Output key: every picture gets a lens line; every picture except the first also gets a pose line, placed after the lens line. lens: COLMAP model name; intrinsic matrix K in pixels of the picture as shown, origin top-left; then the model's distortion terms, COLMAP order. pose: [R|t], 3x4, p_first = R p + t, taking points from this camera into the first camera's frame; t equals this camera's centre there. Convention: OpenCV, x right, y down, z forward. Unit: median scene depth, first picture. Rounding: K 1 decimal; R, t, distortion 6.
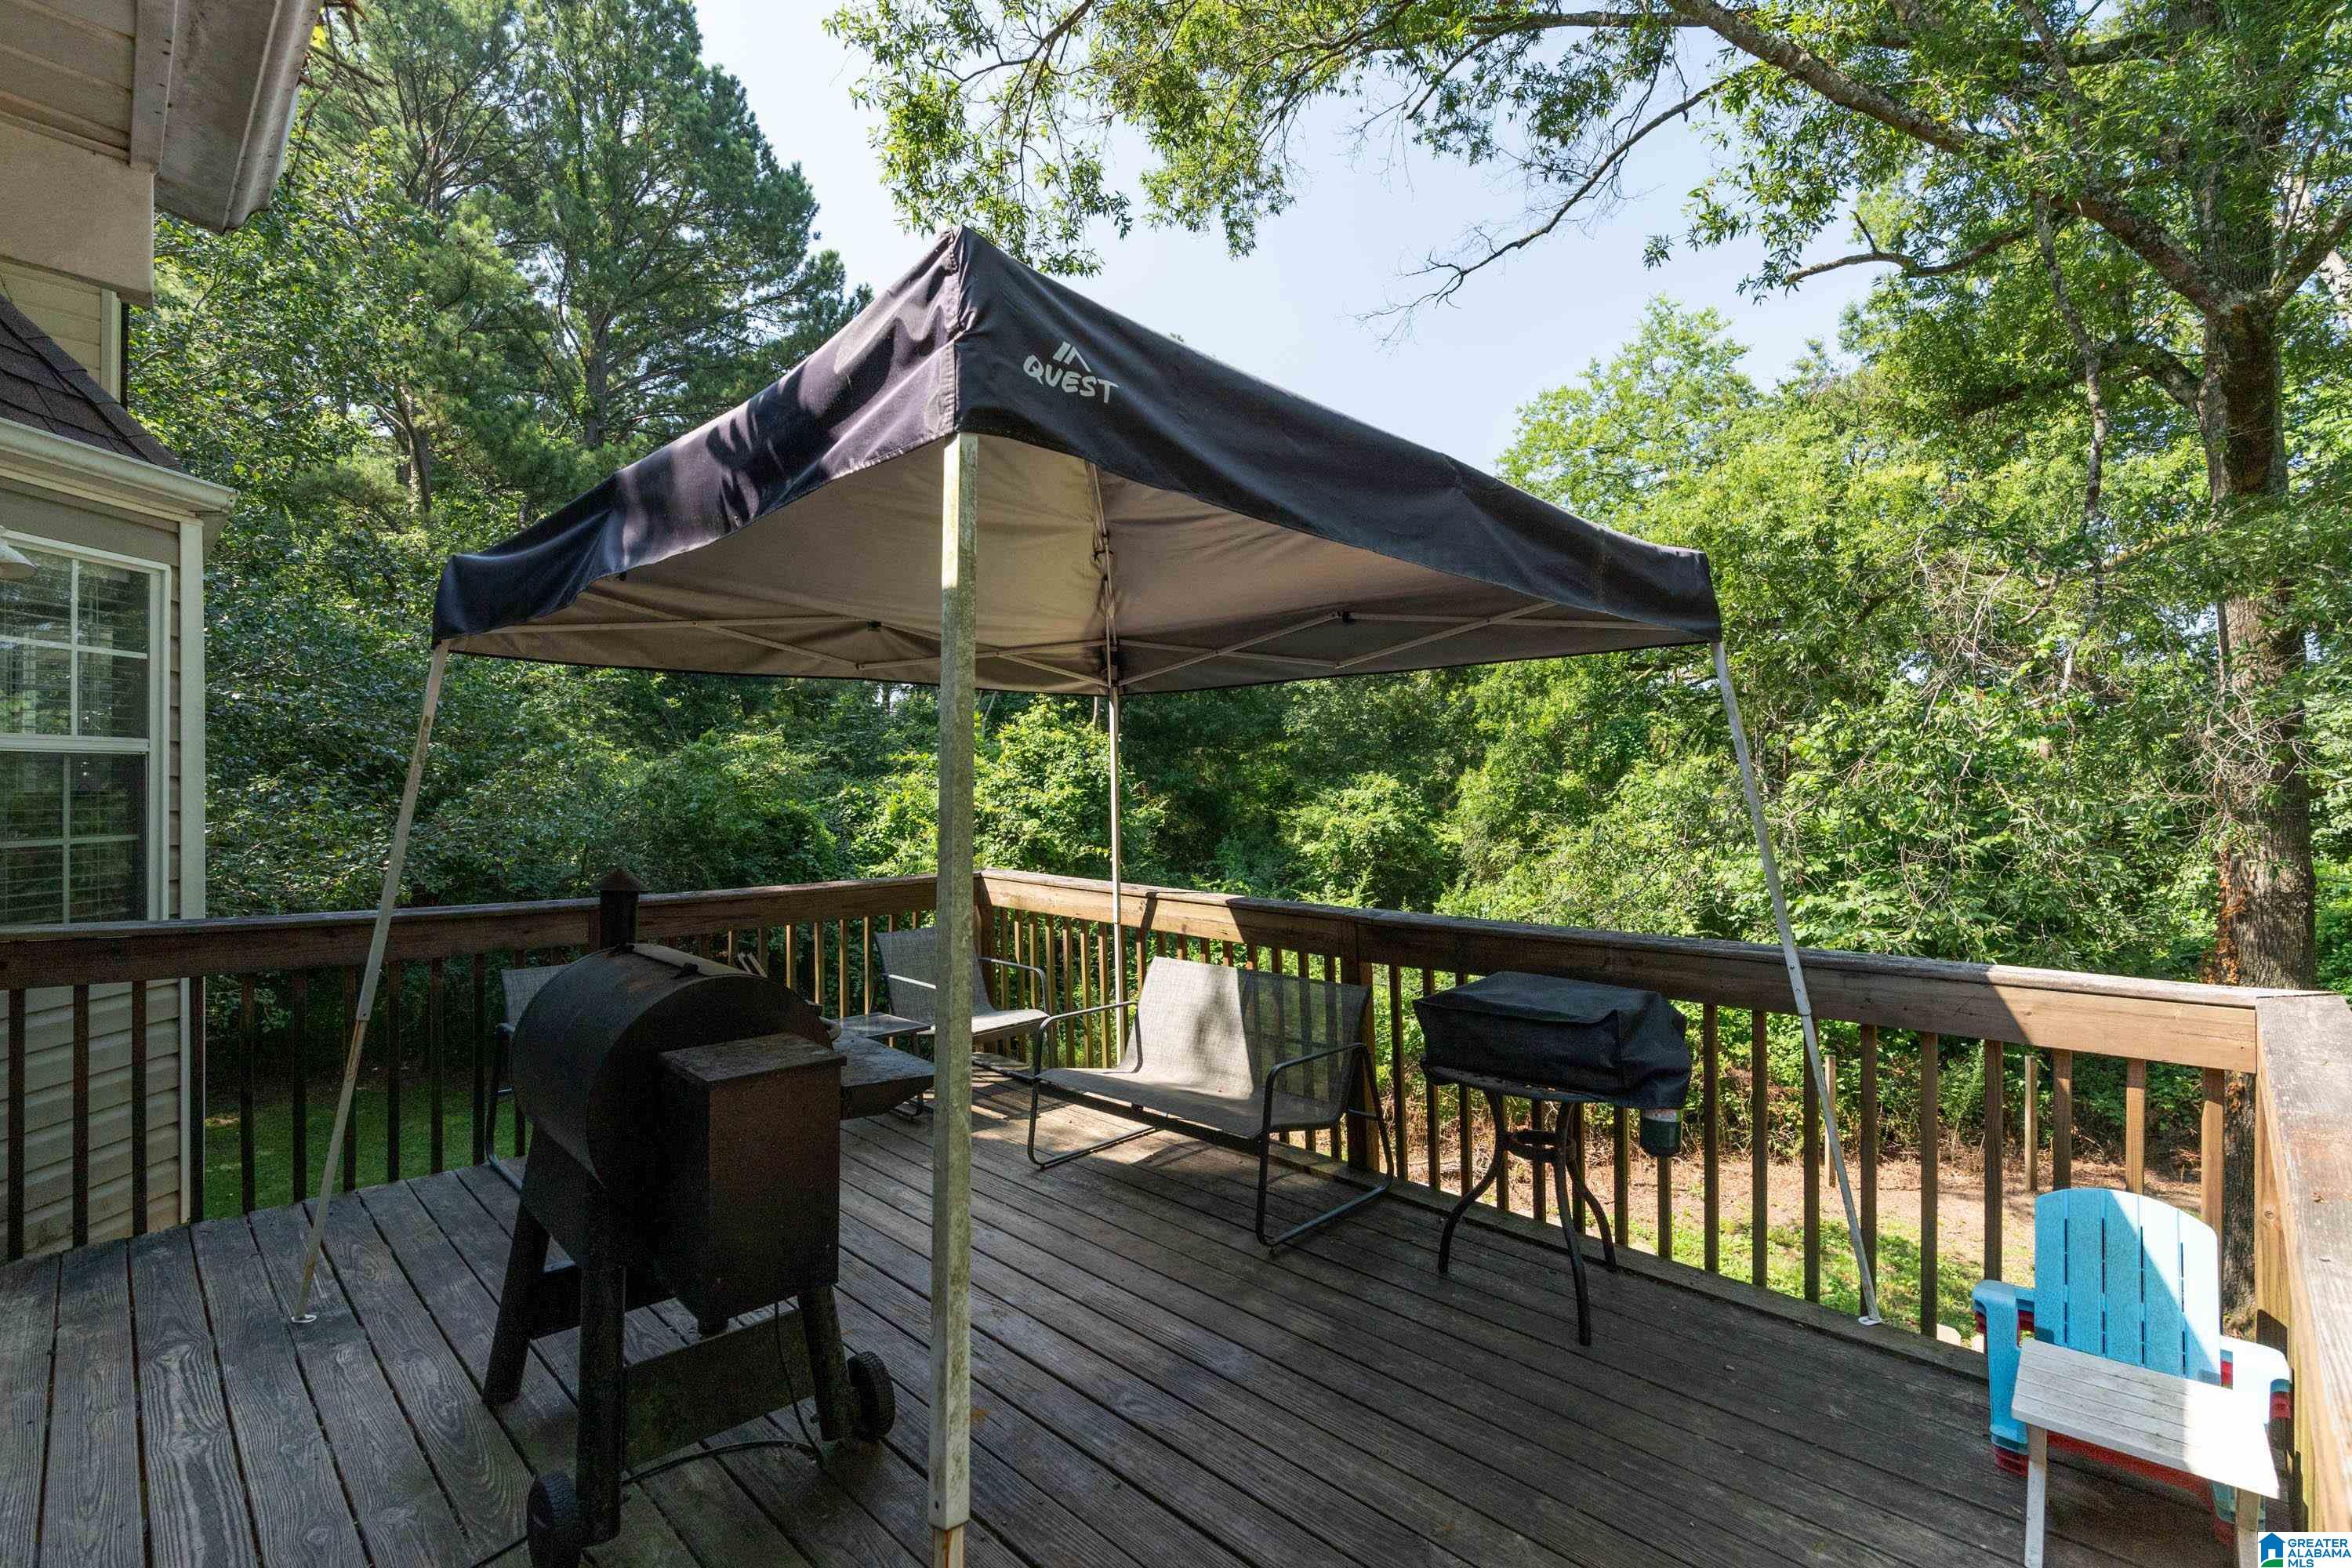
lens RADIAL K [[1068.0, 0, 1172.4], [0, 1068.0, 783.6], [0, 0, 1]] dist [-0.009685, -0.000109]
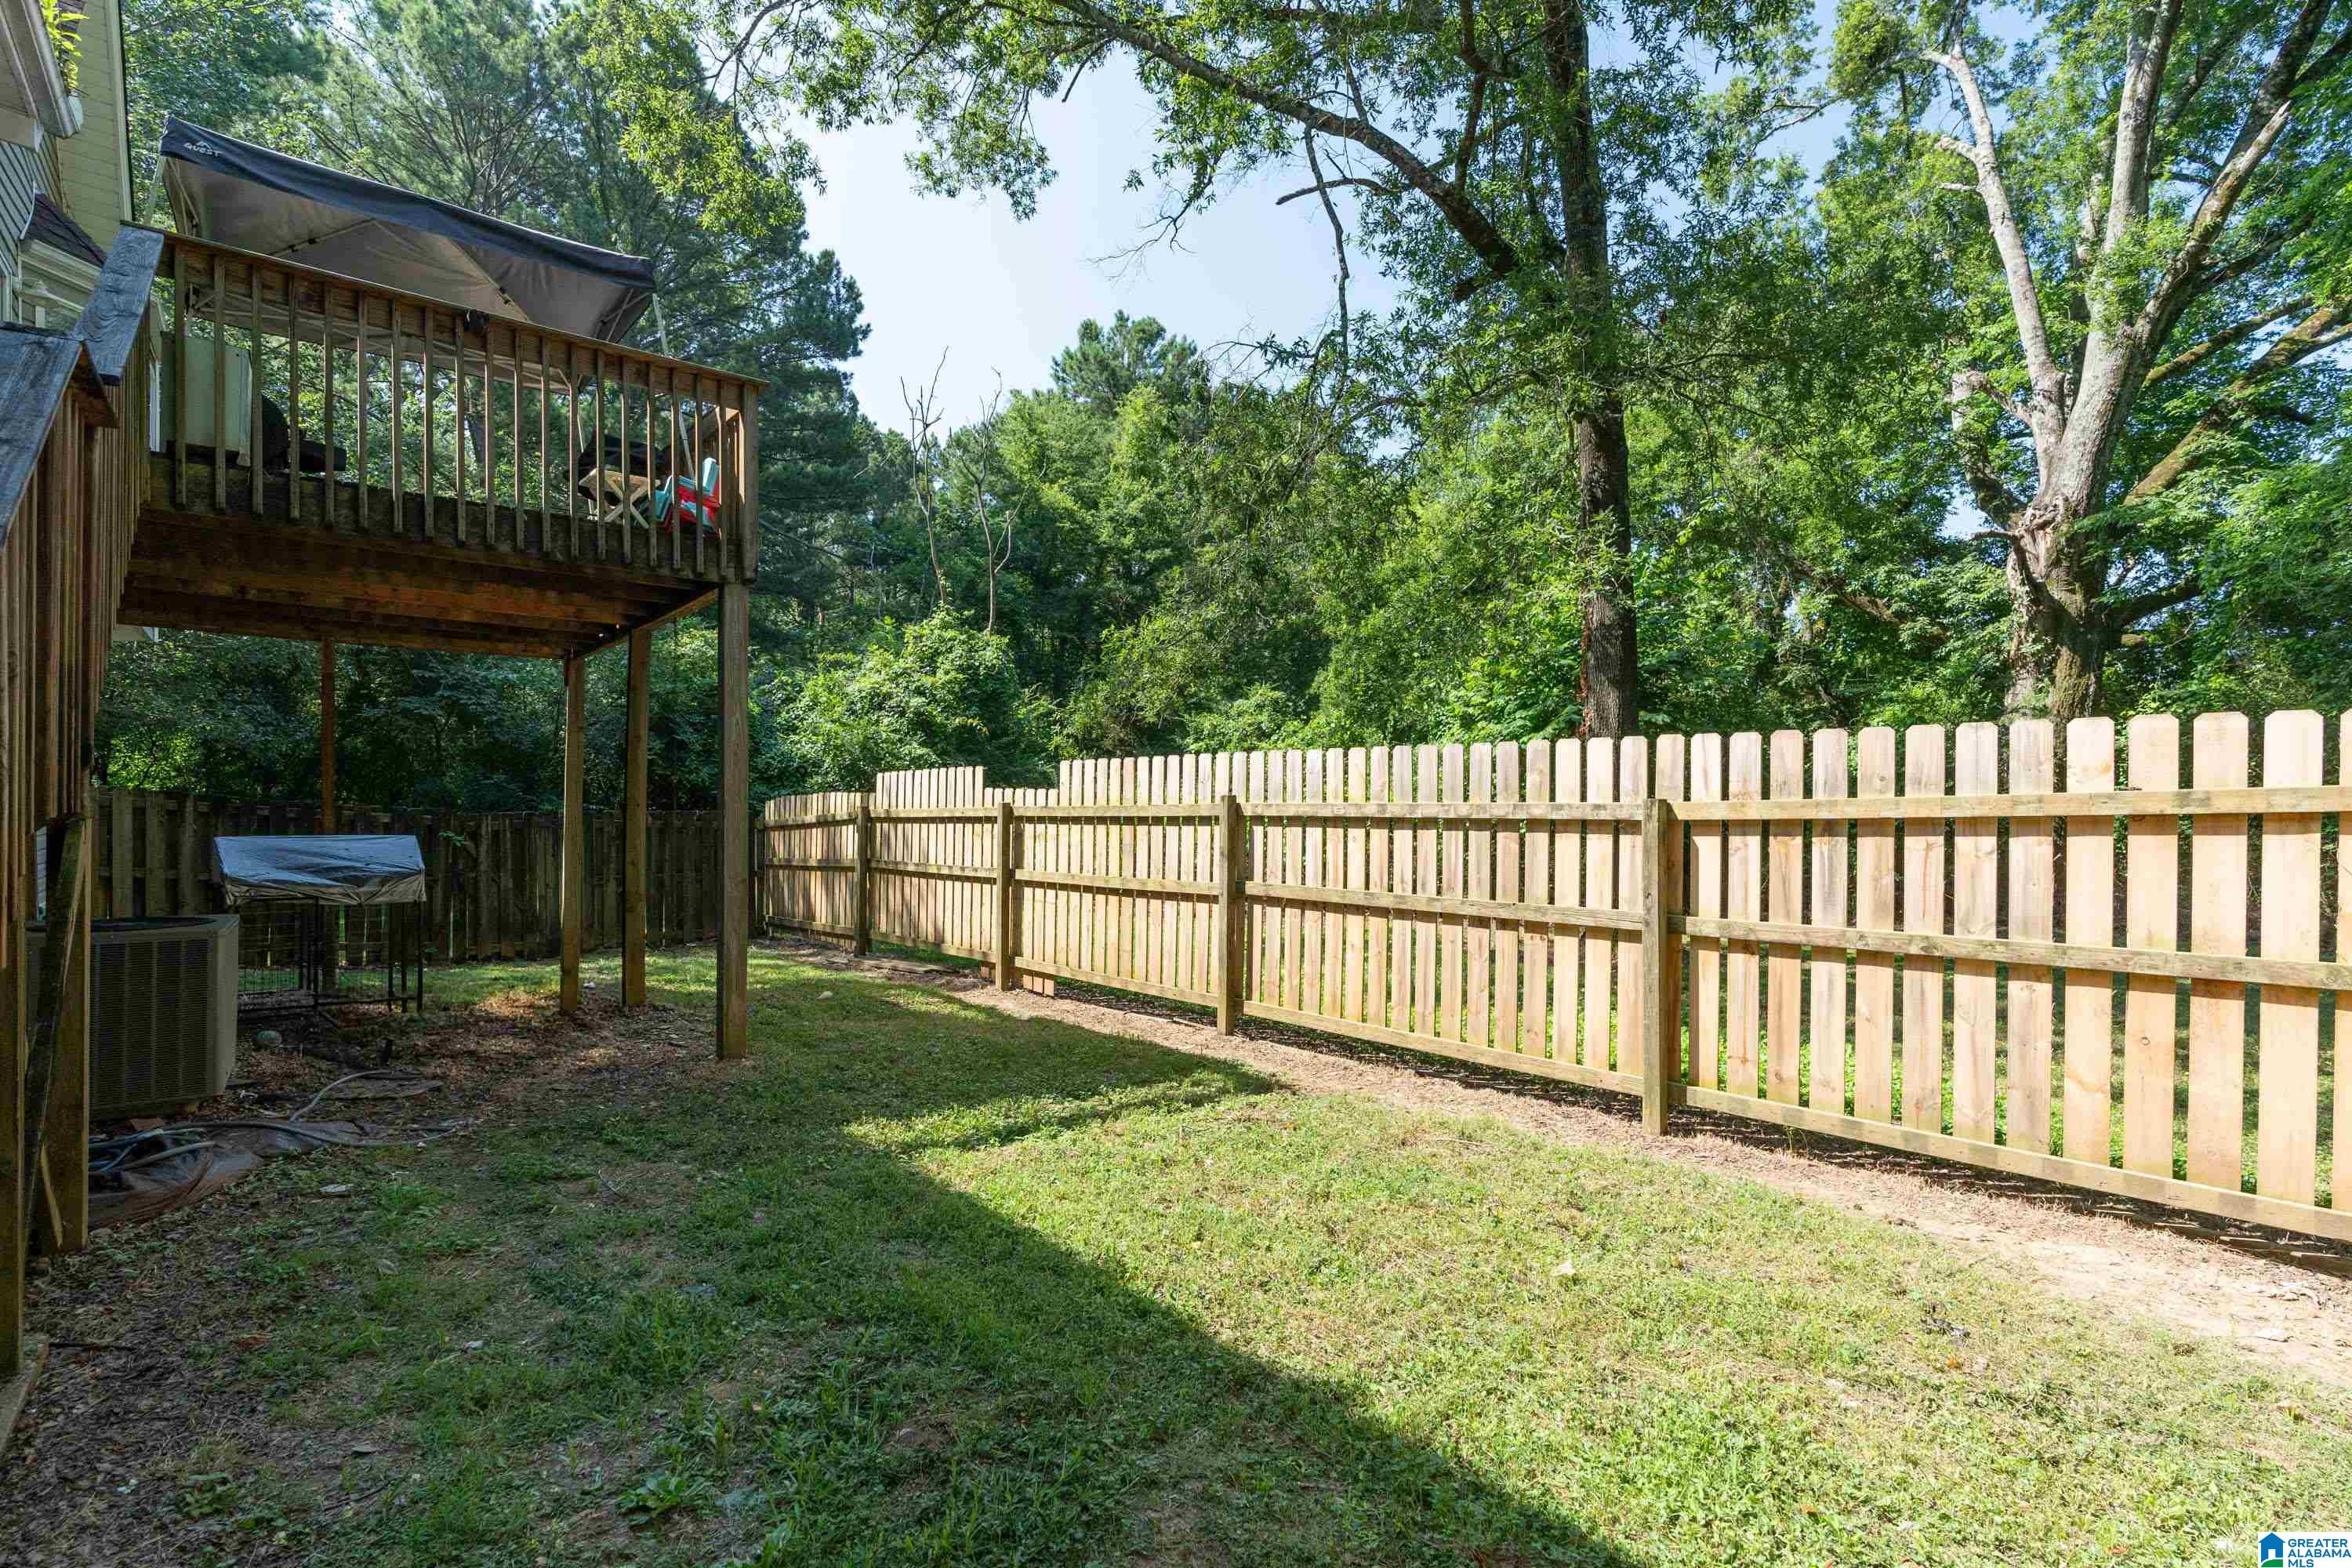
lens RADIAL K [[1068.0, 0, 1179.7], [0, 1068.0, 795.9], [0, 0, 1]] dist [-0.009685, -0.000109]
pose [[0.996465, 0.001801, -0.083995, 0.260211], [-0.001613, 0.999996, 0.002312, 0.138903], [0.083999, -0.002169, 0.996463, -0.185249]]
